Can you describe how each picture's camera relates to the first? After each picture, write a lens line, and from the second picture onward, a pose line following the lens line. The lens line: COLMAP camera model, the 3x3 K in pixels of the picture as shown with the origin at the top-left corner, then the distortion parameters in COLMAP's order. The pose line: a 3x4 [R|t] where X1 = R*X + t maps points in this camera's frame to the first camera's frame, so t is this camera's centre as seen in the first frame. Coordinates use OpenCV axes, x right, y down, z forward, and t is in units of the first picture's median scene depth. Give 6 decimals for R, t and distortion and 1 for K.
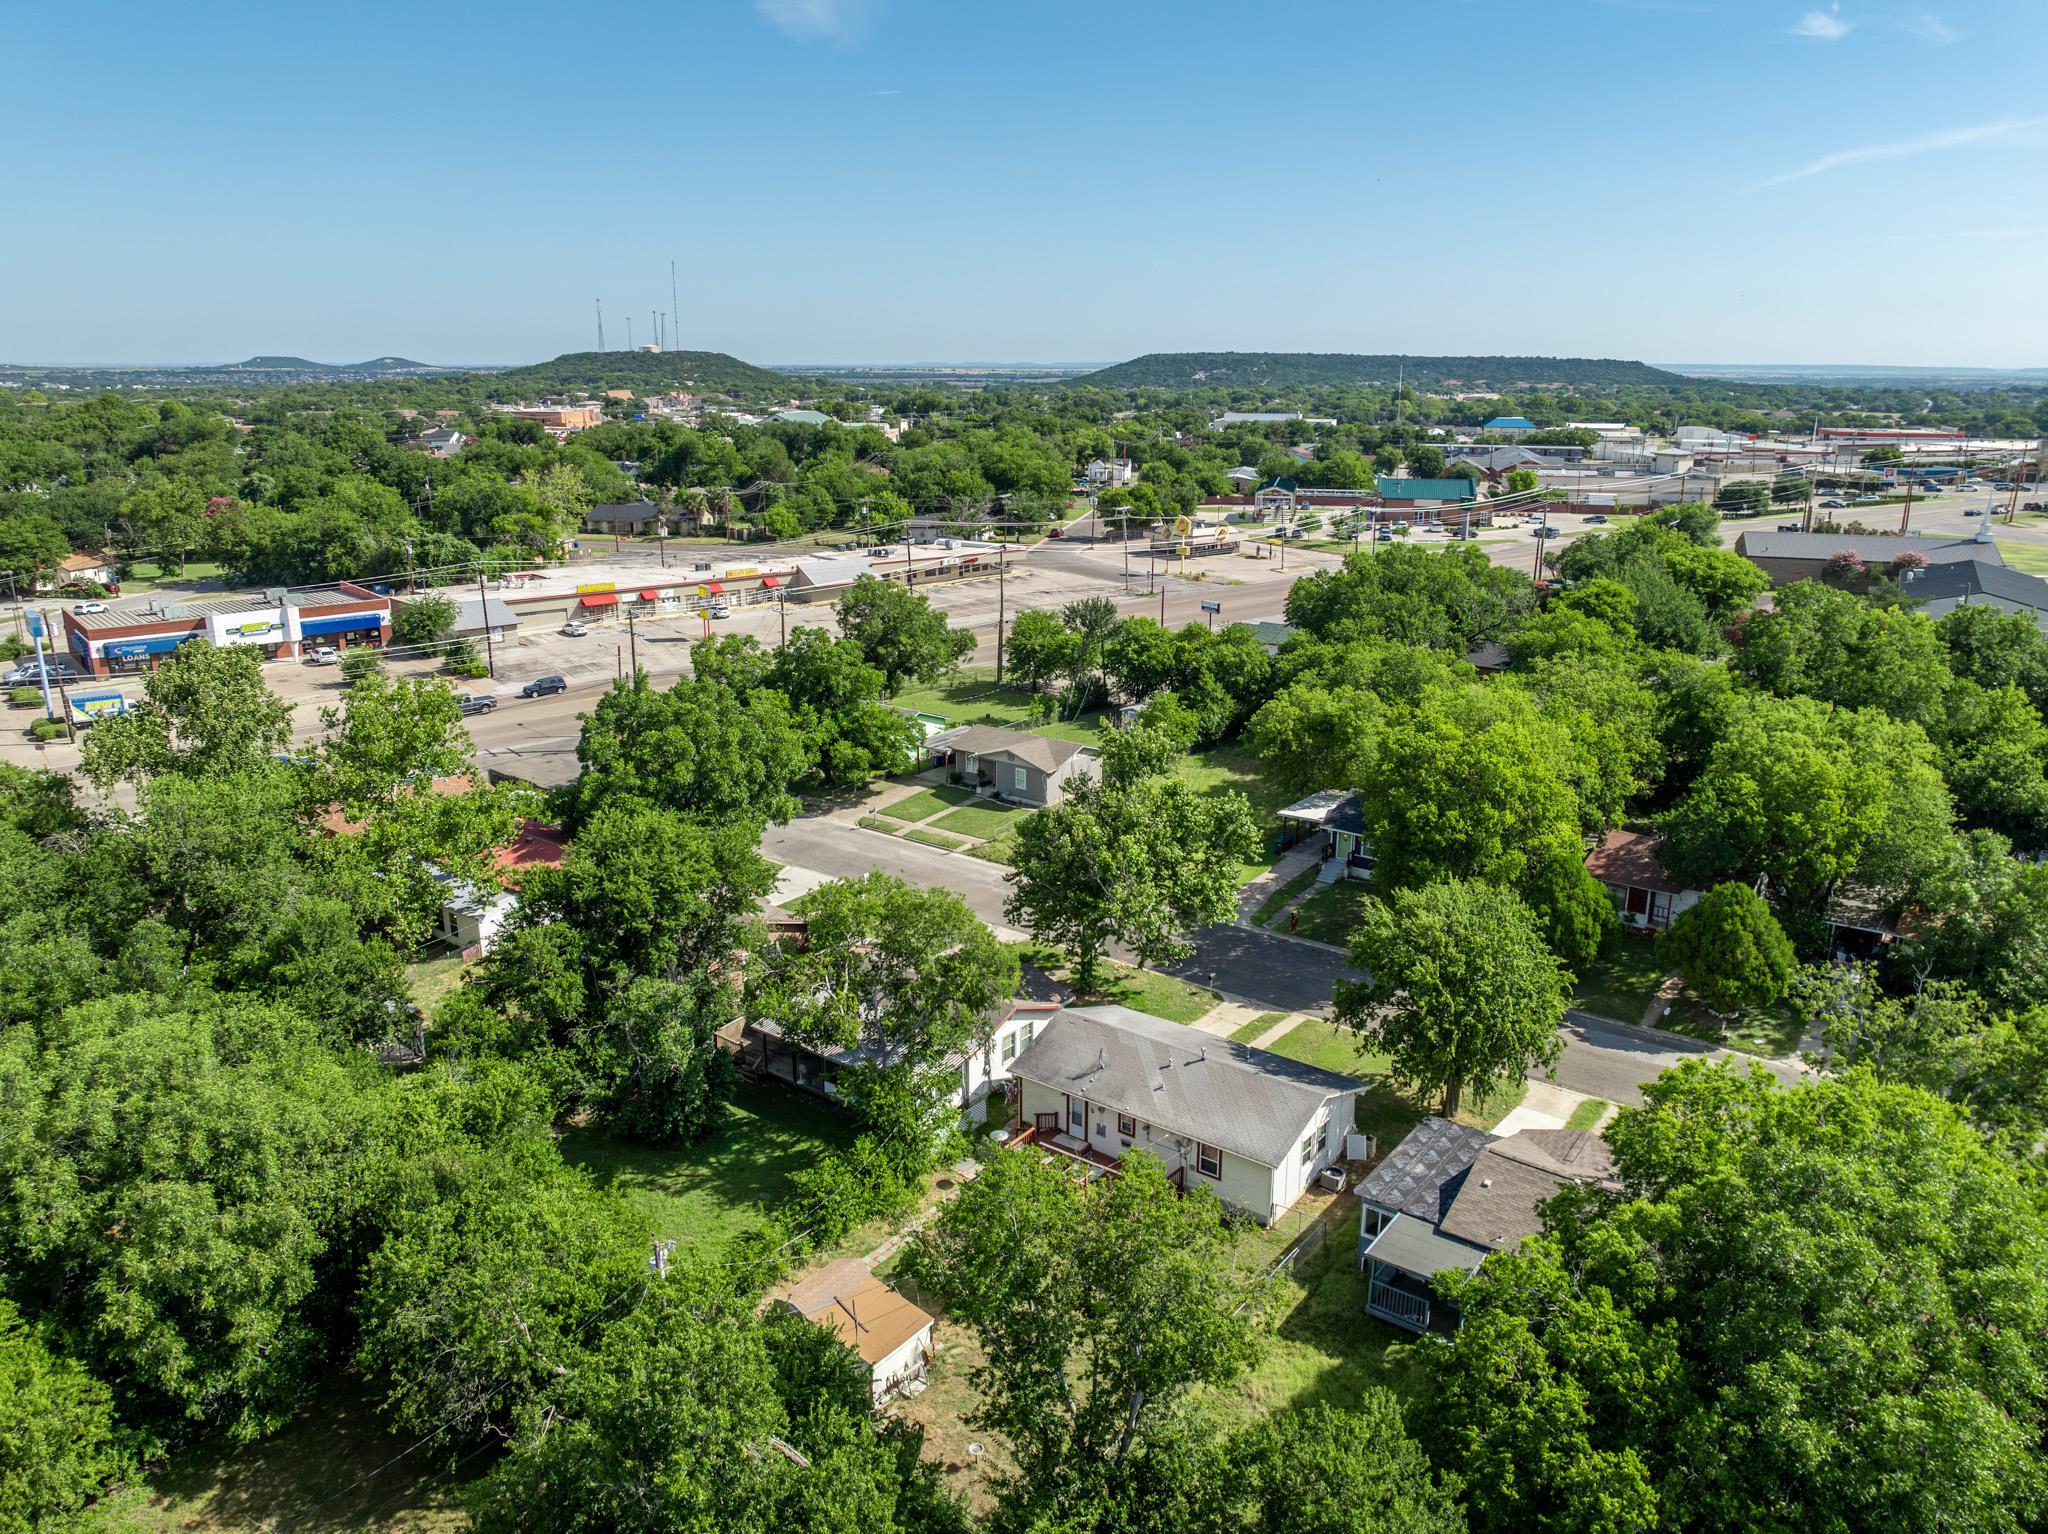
lens RADIAL K [[1426.8, 0, 1024.0], [0, 1426.8, 767.0], [0, 0, 1]] dist [-0.021231, 0.002216]
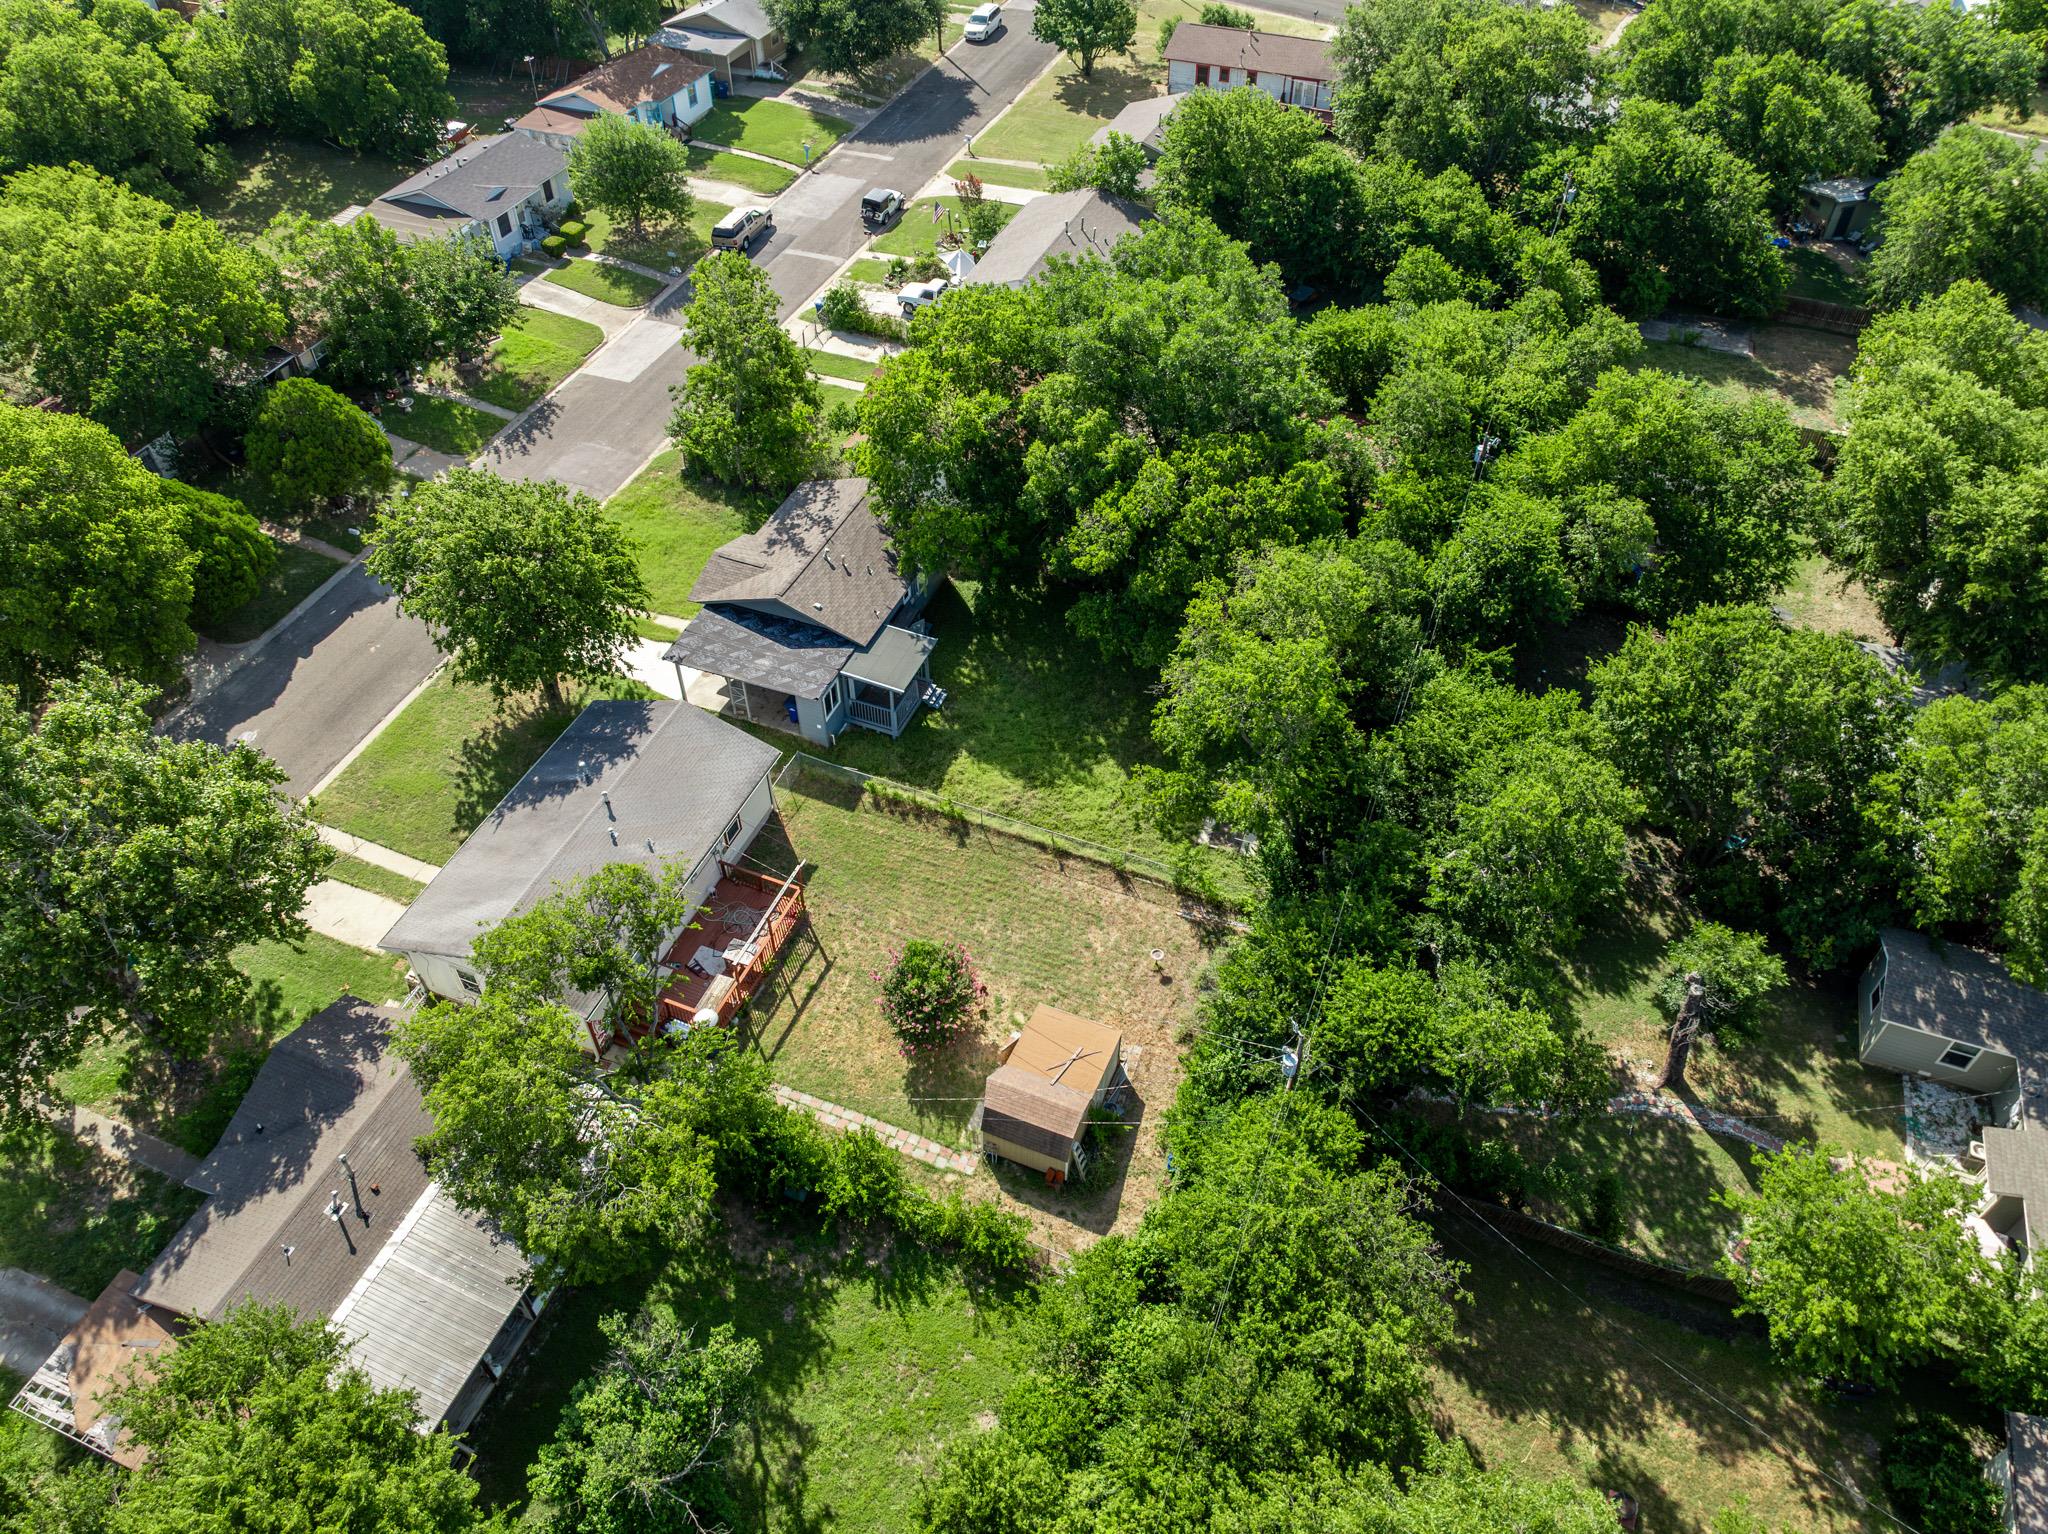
lens RADIAL K [[1426.8, 0, 1024.0], [0, 1426.8, 767.0], [0, 0, 1]] dist [-0.021231, 0.002216]
pose [[-0.277006, -0.676612, 0.682249, -0.528534], [0.269880, 0.626666, 0.731064, -0.376173], [-0.922189, 0.386634, 0.009014, 0.786210]]
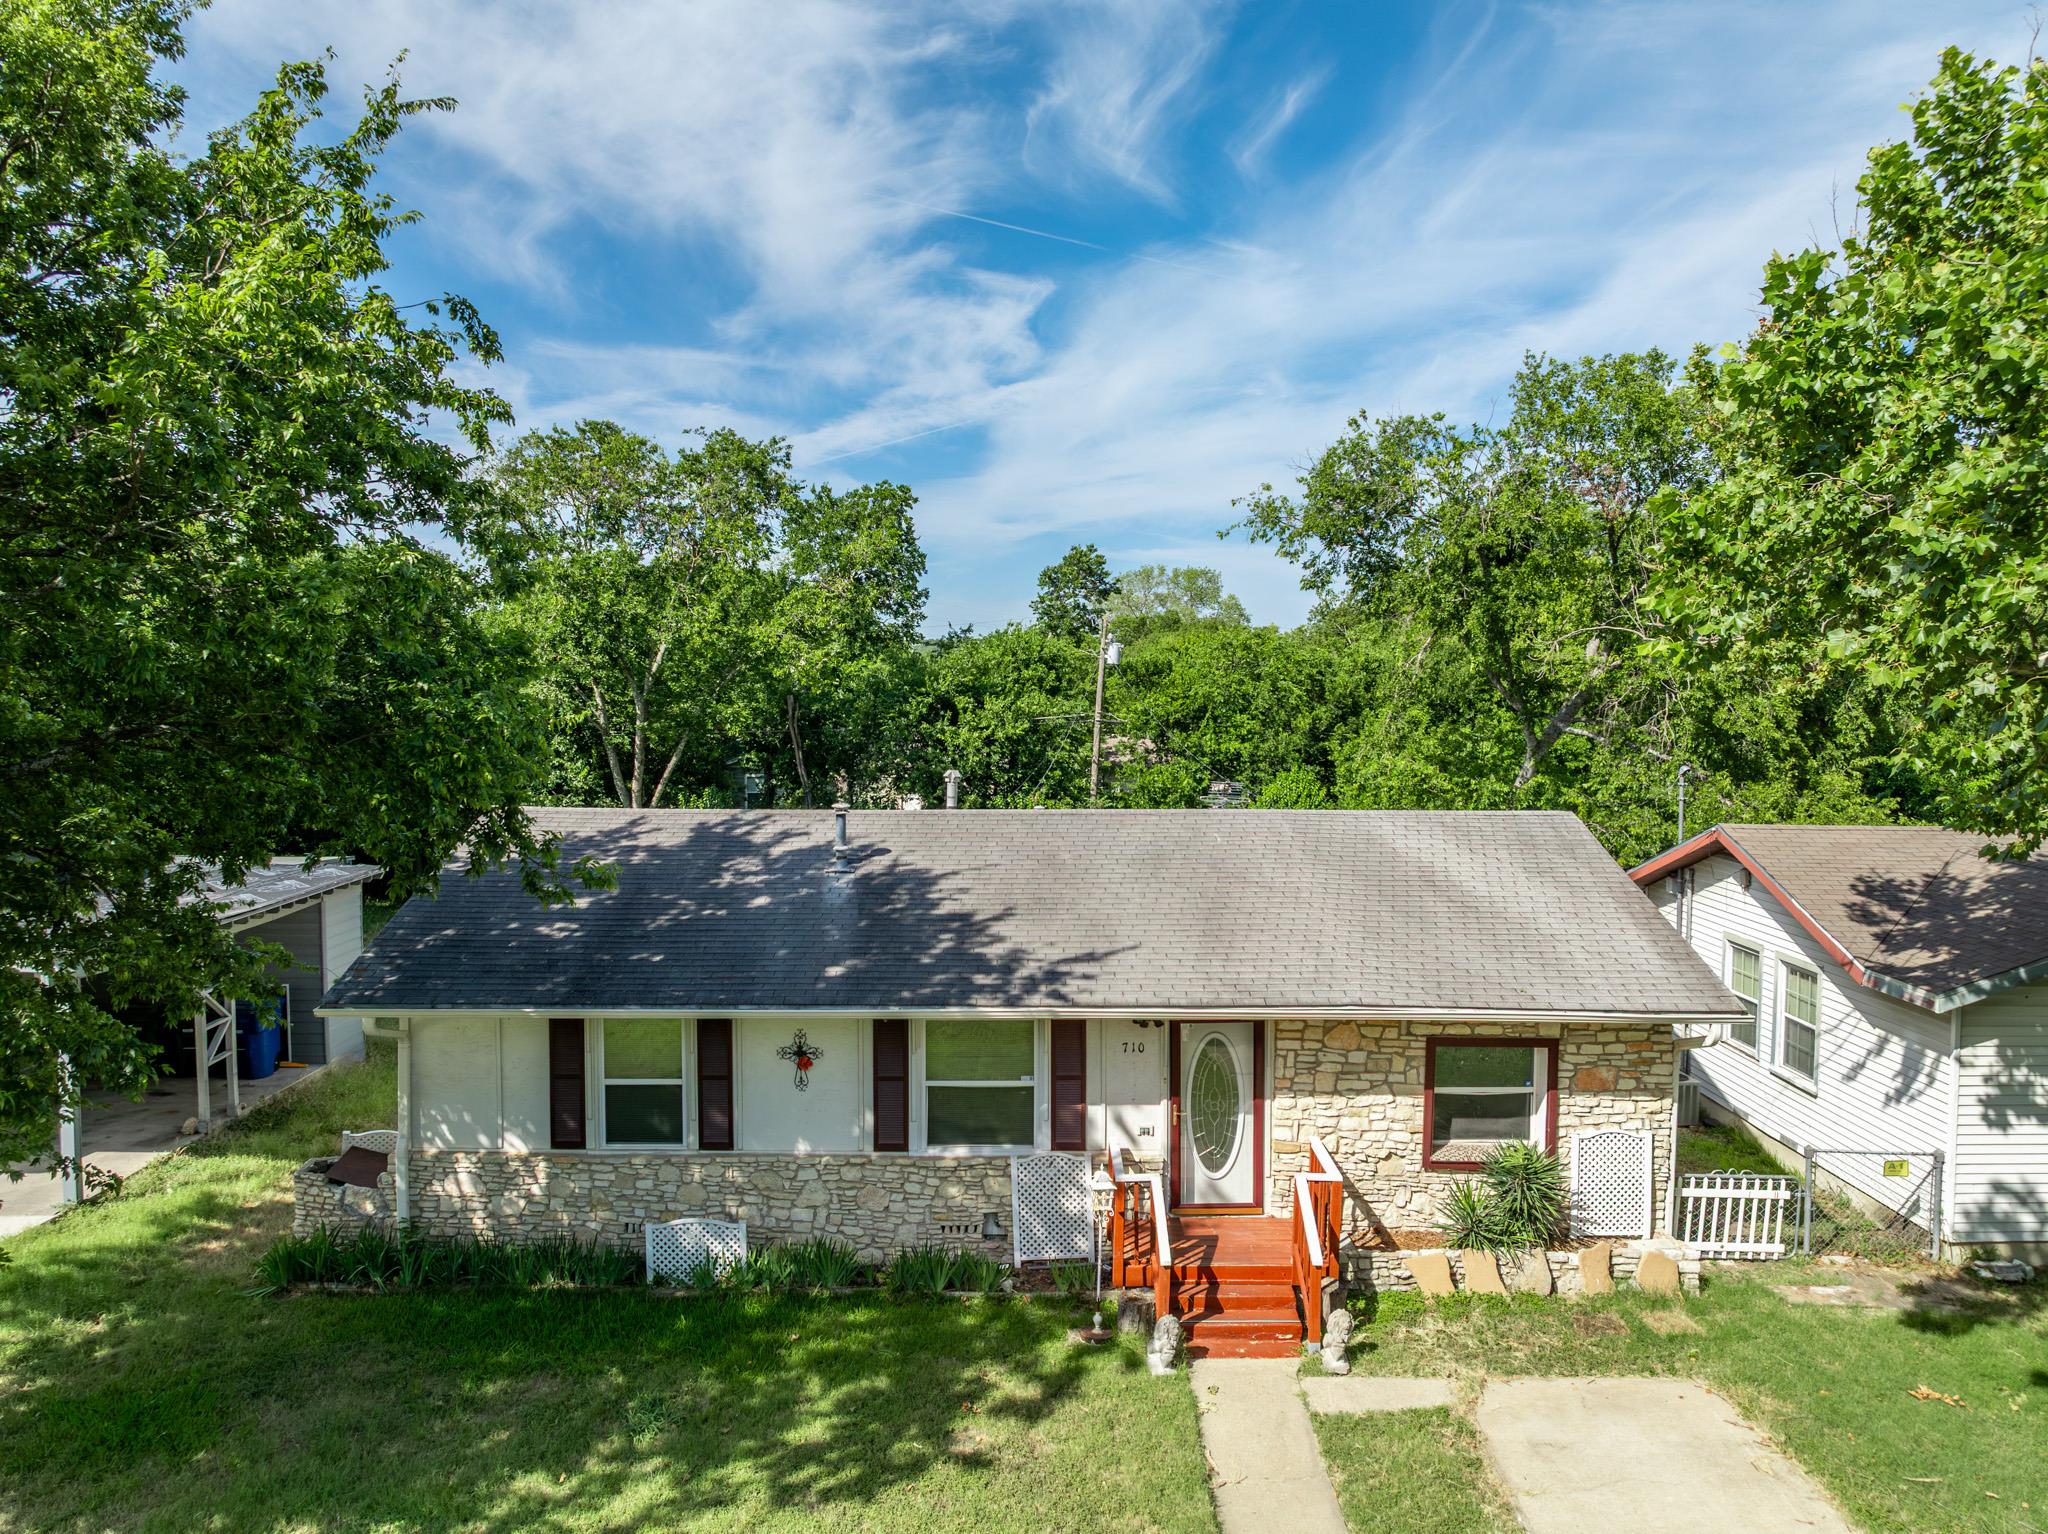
lens RADIAL K [[1424.9, 0, 1019.8], [0, 1424.9, 767.1], [0, 0, 1]] dist [-0.029804, 0.006189]
pose [[-0.792911, 0.032458, -0.608472, 0.304266], [-0.173879, 0.945008, 0.276995, 0.116263], [0.584002, 0.325433, -0.743663, 1.272543]]
